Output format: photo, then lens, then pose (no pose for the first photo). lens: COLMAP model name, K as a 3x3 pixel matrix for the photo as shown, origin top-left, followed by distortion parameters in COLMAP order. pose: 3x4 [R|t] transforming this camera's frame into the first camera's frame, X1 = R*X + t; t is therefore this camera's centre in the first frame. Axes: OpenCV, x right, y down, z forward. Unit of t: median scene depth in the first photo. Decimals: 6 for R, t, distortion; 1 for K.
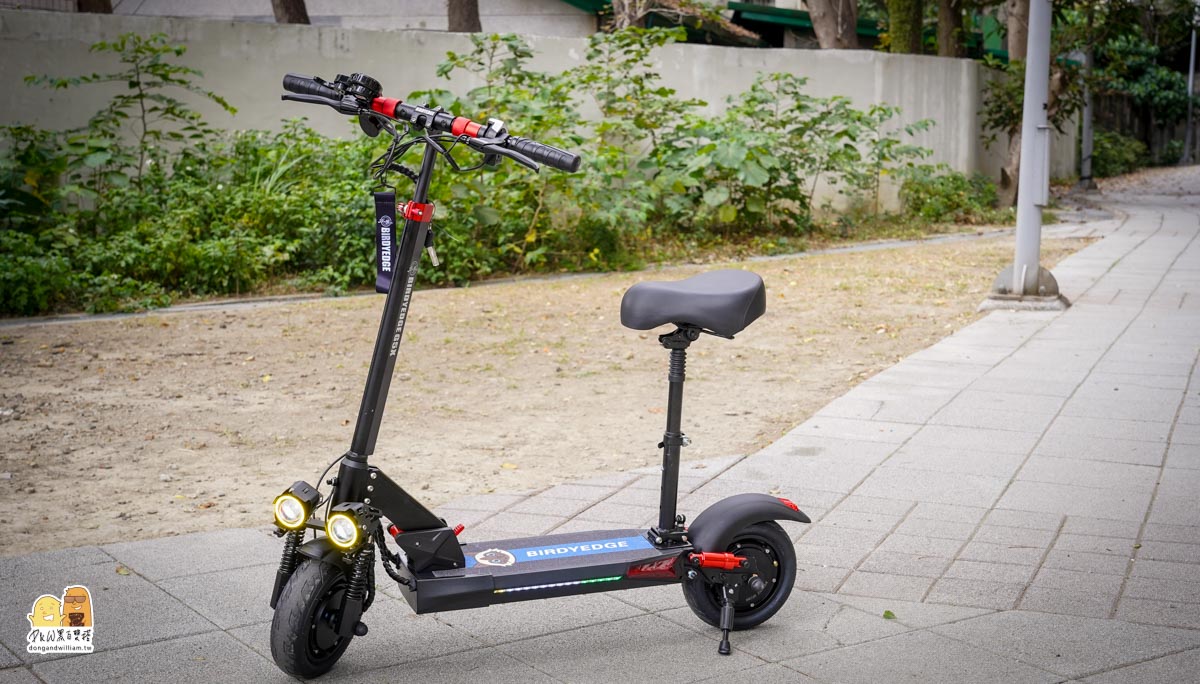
lens RADIAL K [[1739.2, 0, 600.0], [0, 1739.2, 342.0], [0, 0, 1]] dist [0.030206, 0.055175]
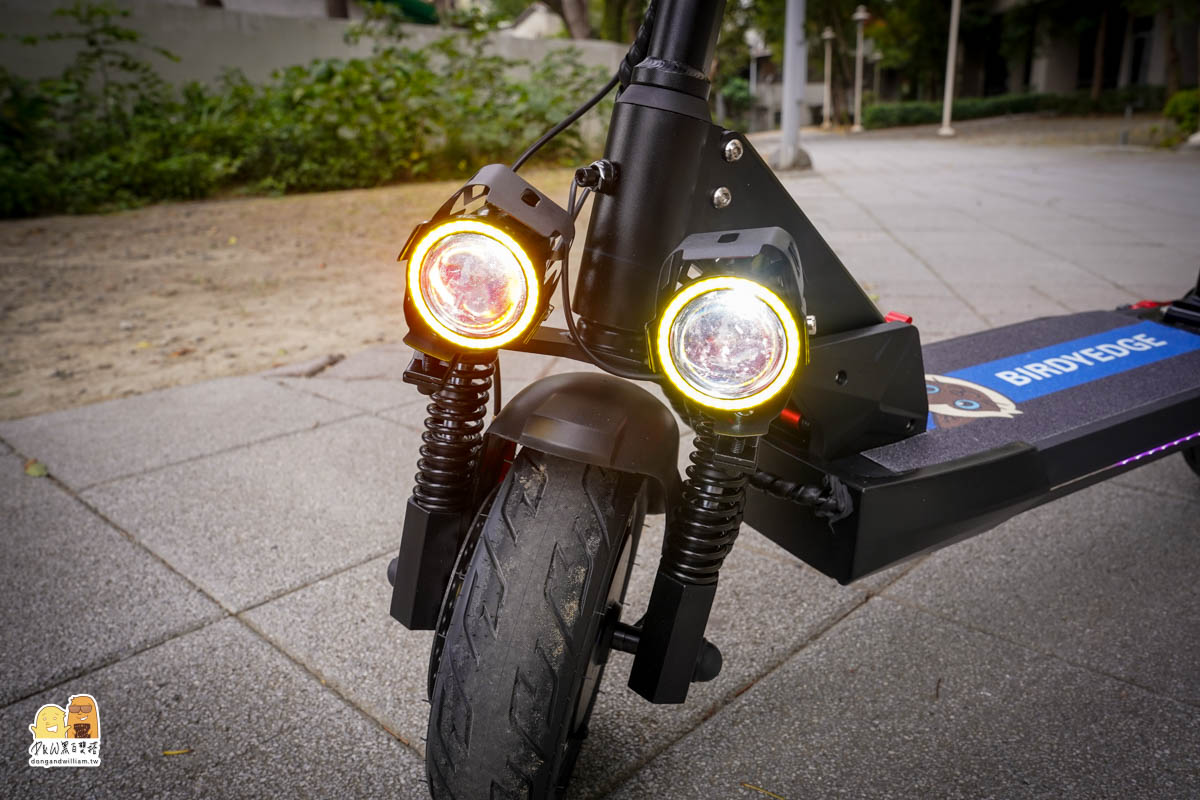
lens RADIAL K [[945.6, 0, 601.2], [0, 945.6, 394.9], [0, 0, 1]] dist [0.001860, 0.004545]
pose [[0.980305, -0.086721, 0.177431, -0.050354], [0.059694, 0.986520, 0.152363, 0.025297], [-0.188252, -0.138771, 0.972267, 0.235059]]
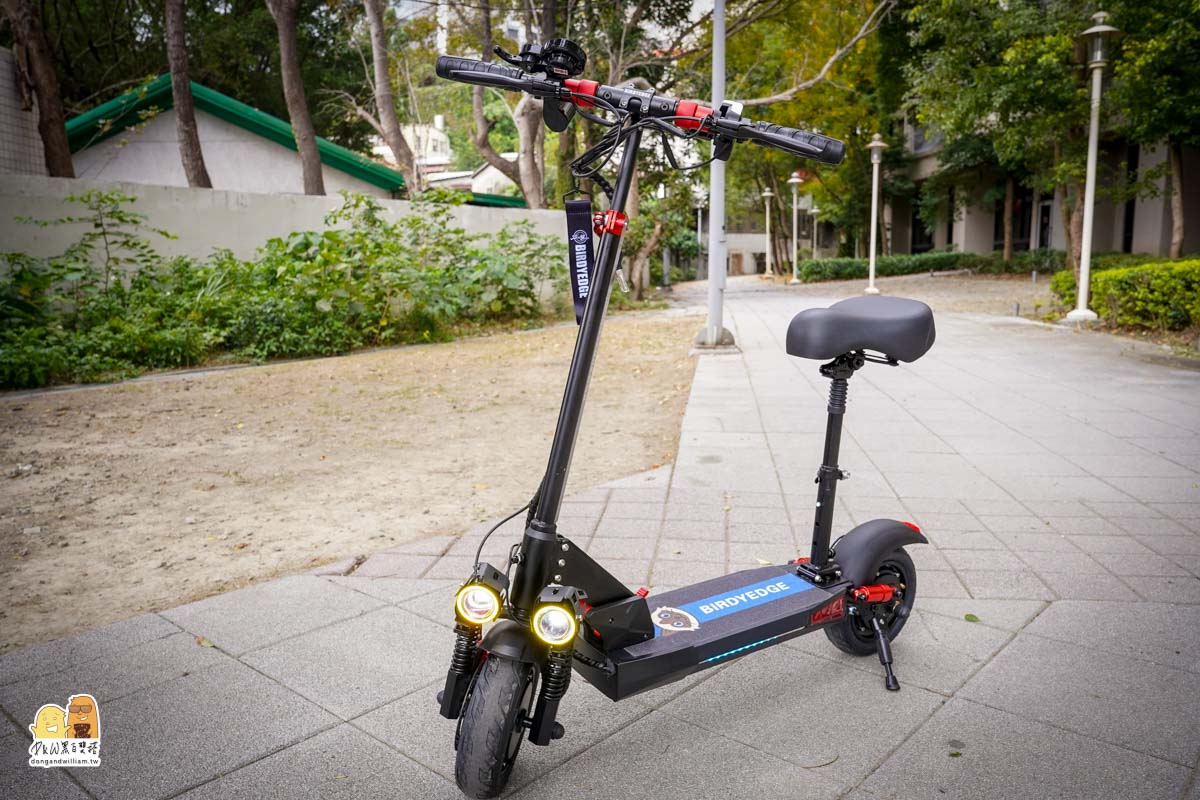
lens RADIAL K [[945.6, 0, 601.2], [0, 945.6, 394.9], [0, 0, 1]] dist [0.001860, 0.004545]
pose [[0.970598, -0.051198, 0.235198, -0.059776], [0.048605, 0.998677, 0.016812, -0.000738], [-0.235748, -0.004886, 0.971802, 0.154337]]
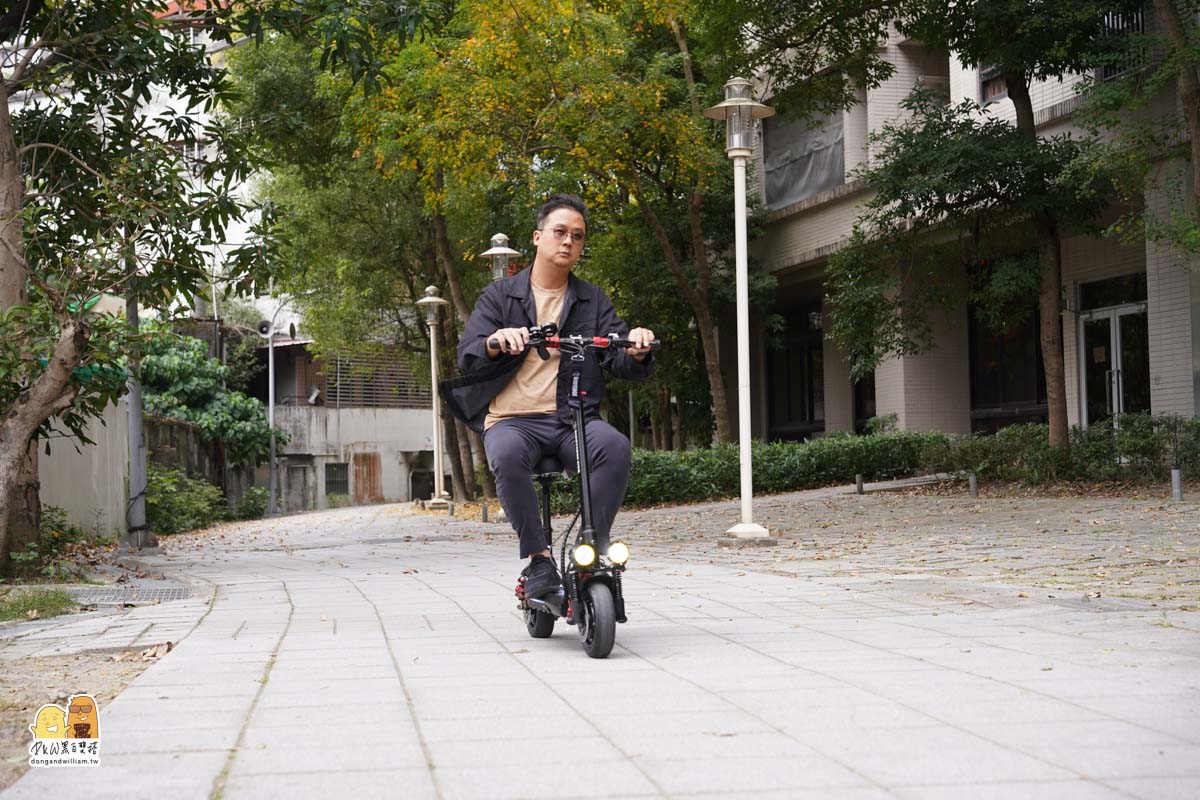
lens RADIAL K [[1945.6, 0, 601.2], [0, 1945.6, 379.7], [0, 0, 1]] dist [0.014948, 0.002604]
pose [[0.878078, -0.004578, 0.478496, 0.240561], [0.090470, 0.983508, -0.156609, -0.061215], [-0.469888, 0.180805, 0.864011, 0.826220]]
